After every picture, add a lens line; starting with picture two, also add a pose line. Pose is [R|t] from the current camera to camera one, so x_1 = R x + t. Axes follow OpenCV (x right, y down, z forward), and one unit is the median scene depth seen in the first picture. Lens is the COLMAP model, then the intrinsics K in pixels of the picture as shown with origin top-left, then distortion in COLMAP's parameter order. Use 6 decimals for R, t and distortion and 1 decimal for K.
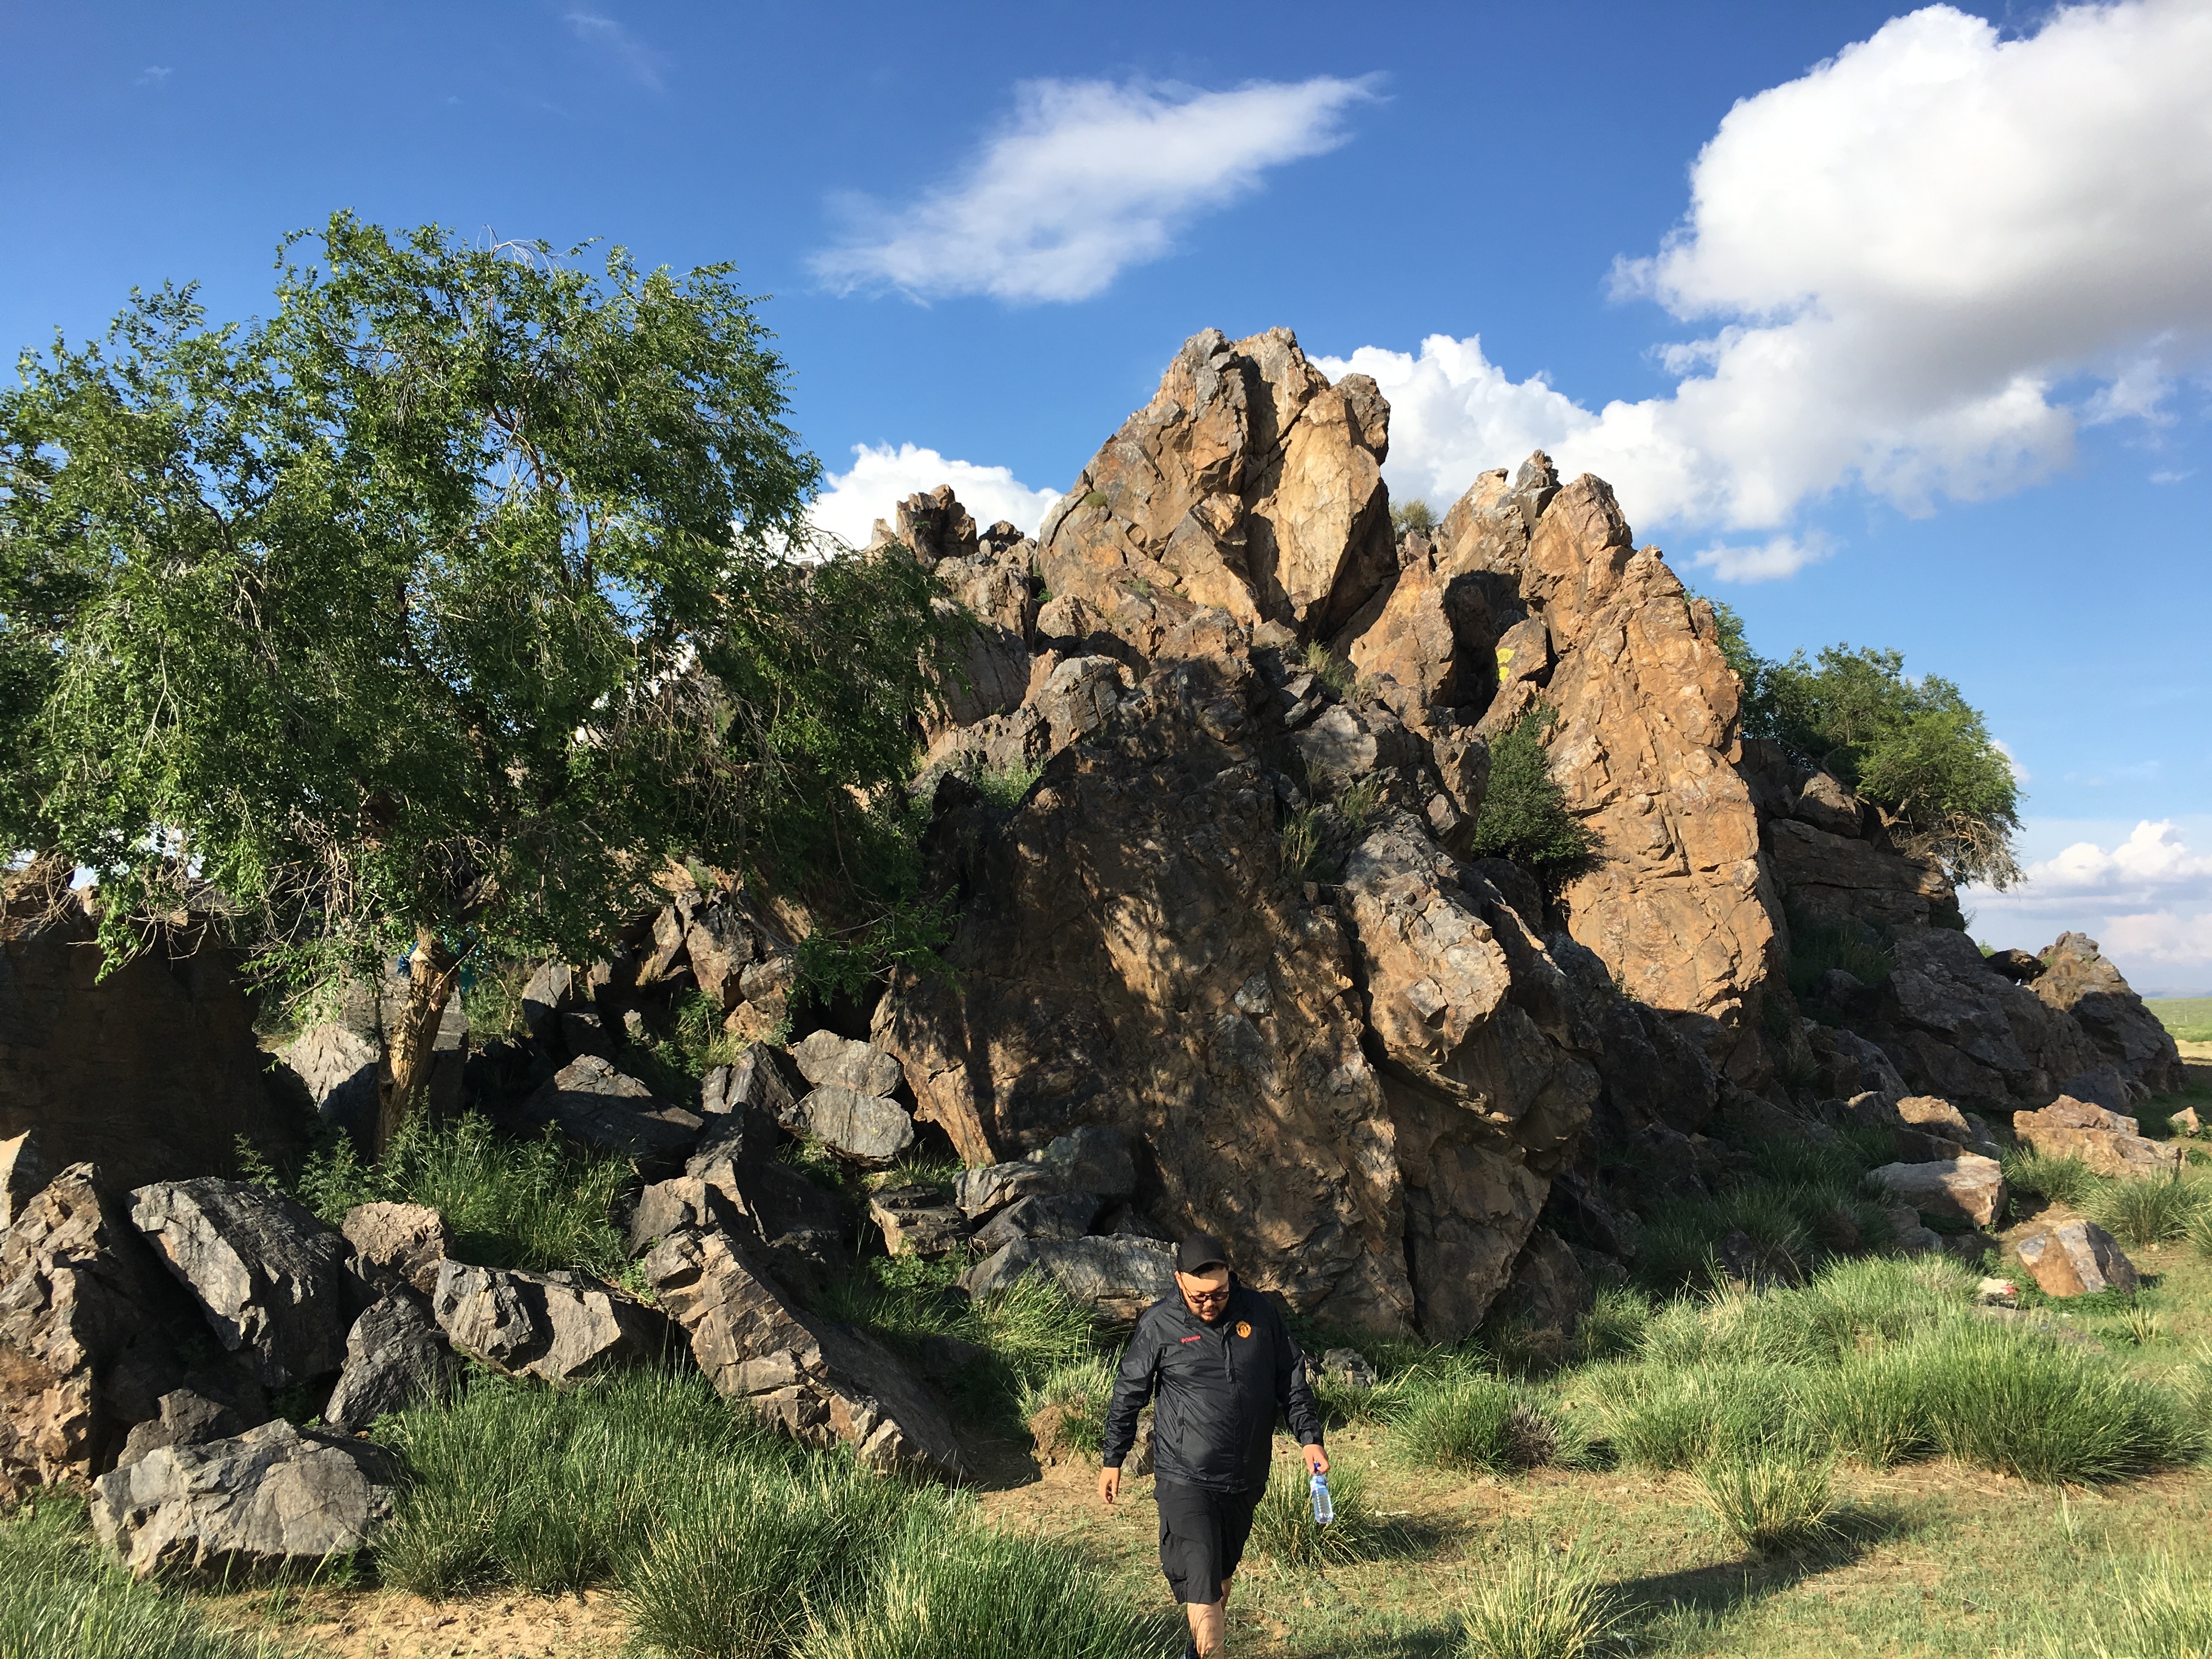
lens RADIAL K [[1869.2, 0, 1106.1], [0, 1869.2, 832.1], [0, 0, 1]] dist [0.055325, 0.001133]
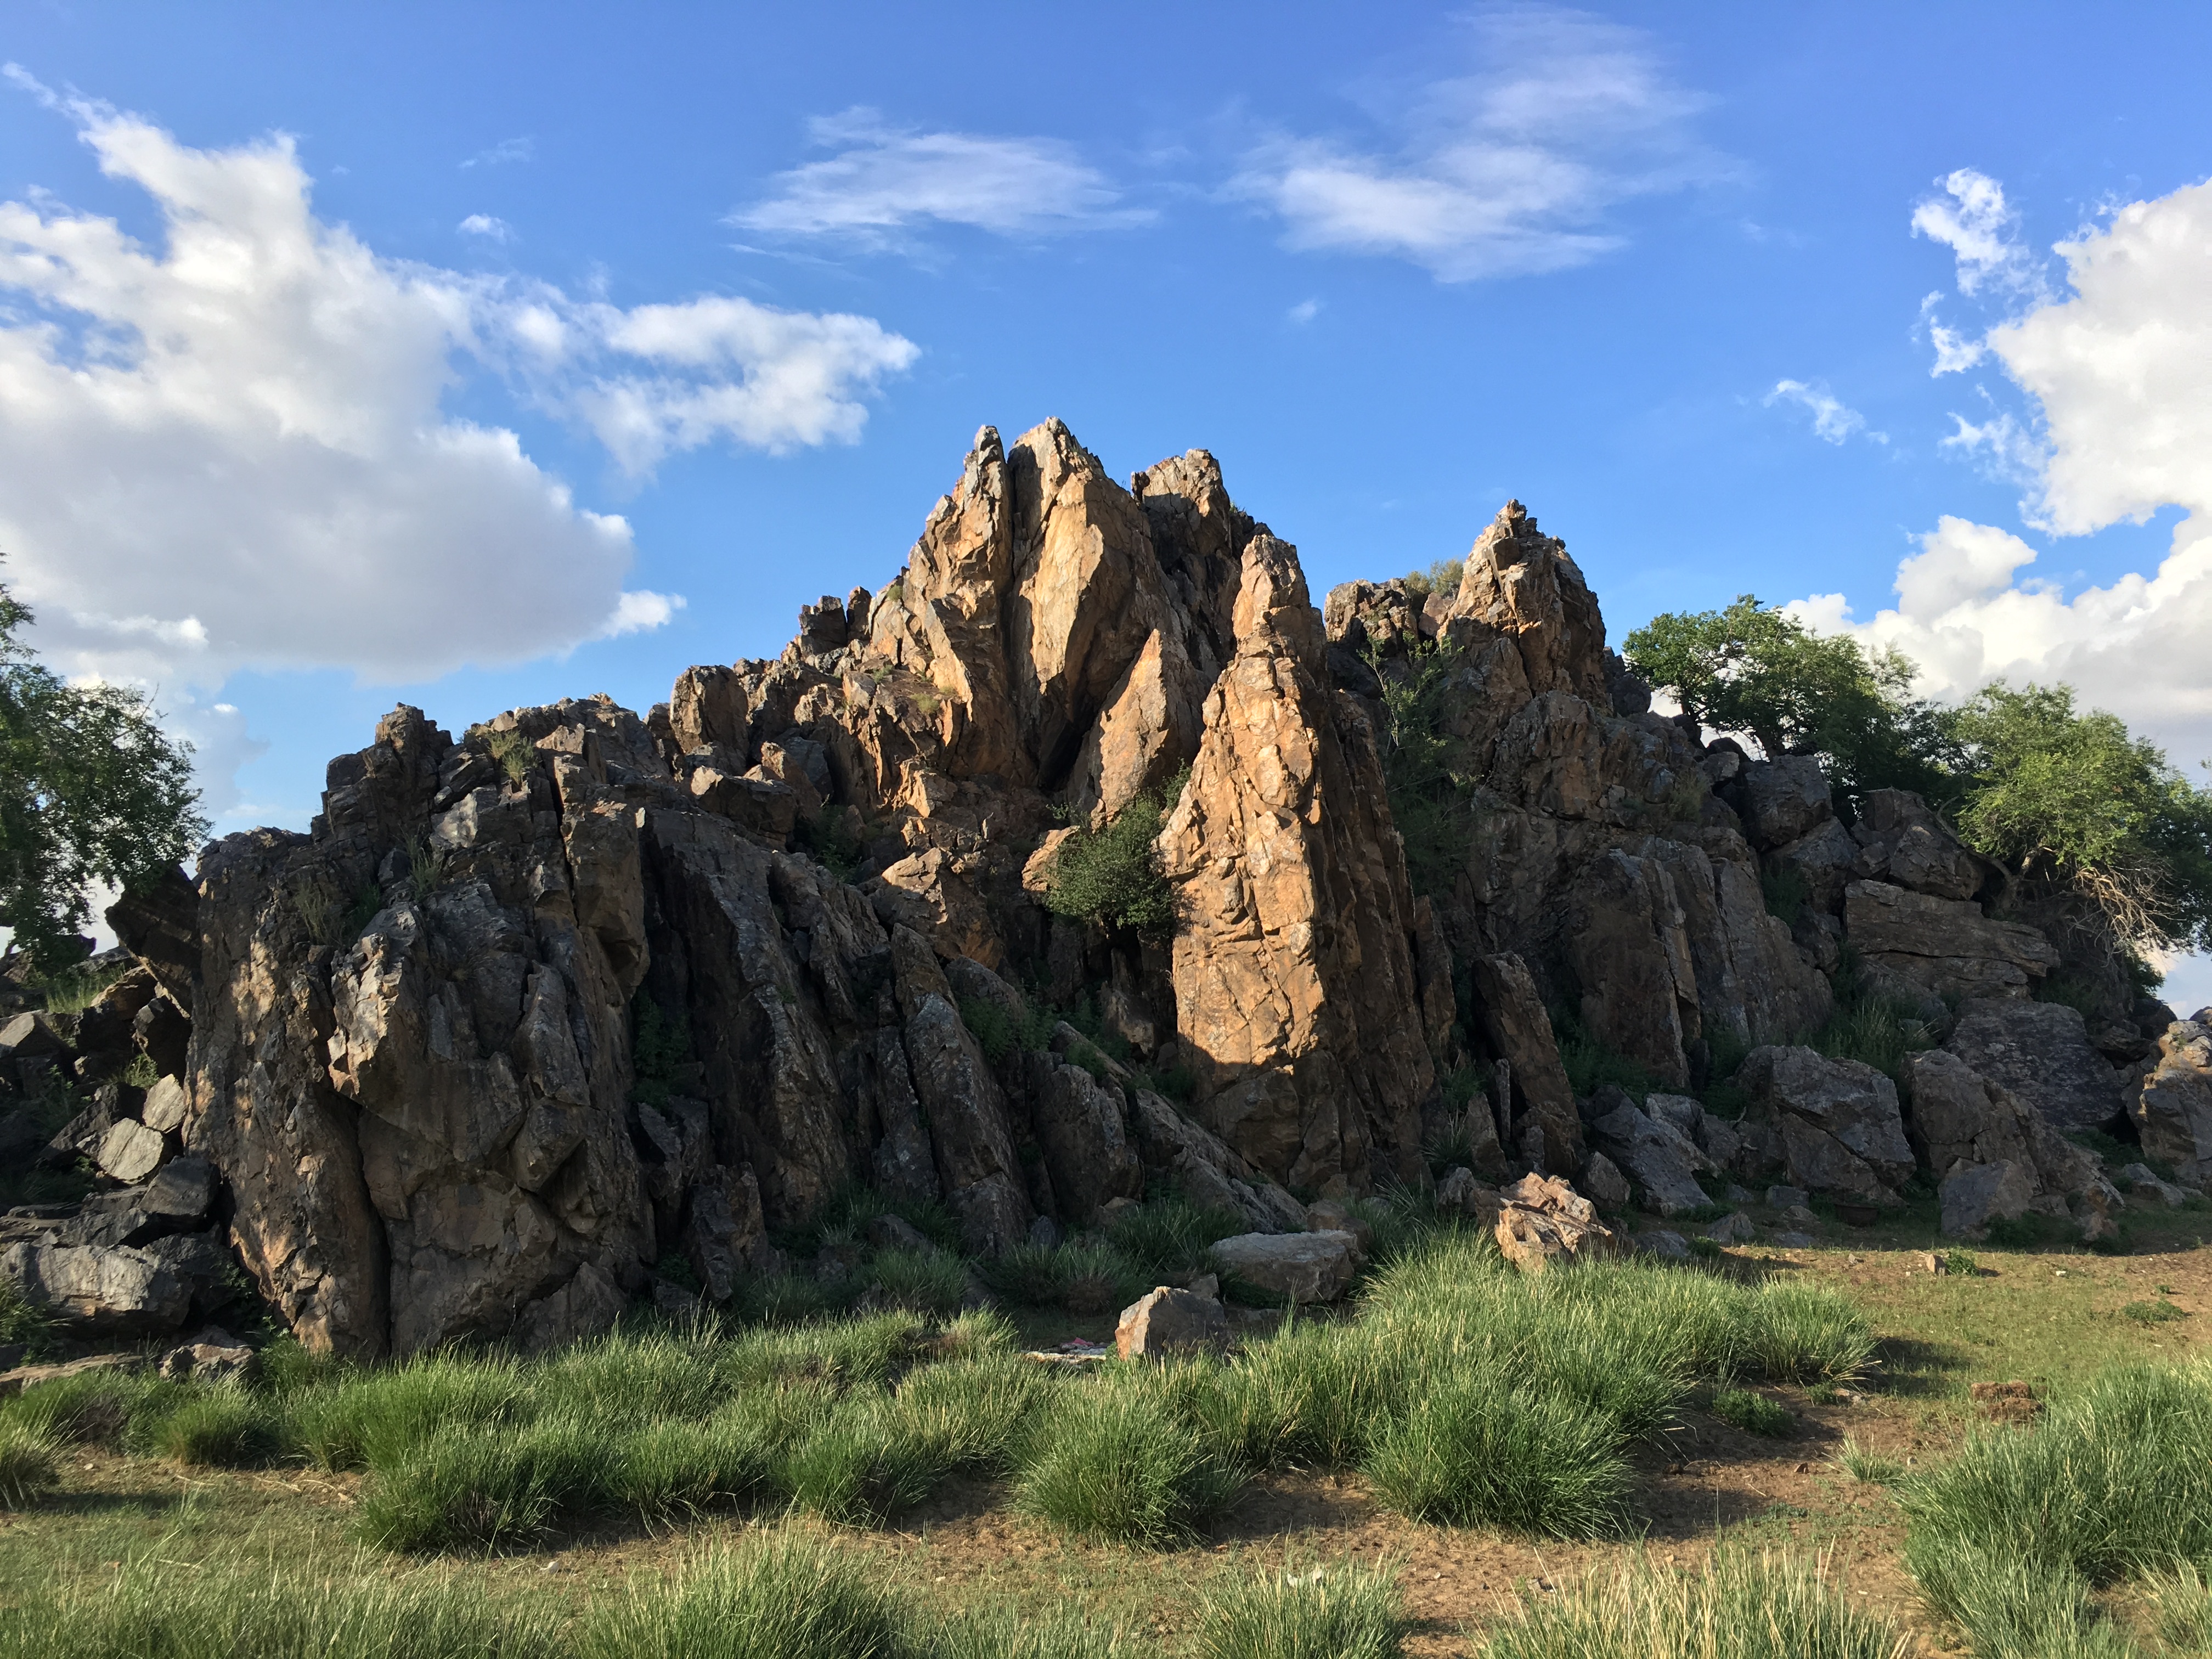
lens RADIAL K [[1869.2, 0, 1106.1], [0, 1869.2, 826.1], [0, 0, 1]] dist [0.055325, 0.001133]
pose [[0.937305, -0.028743, -0.347324, 0.515652], [0.012911, 0.998773, -0.047812, 0.008672], [0.348272, 0.040330, 0.936525, 0.048983]]
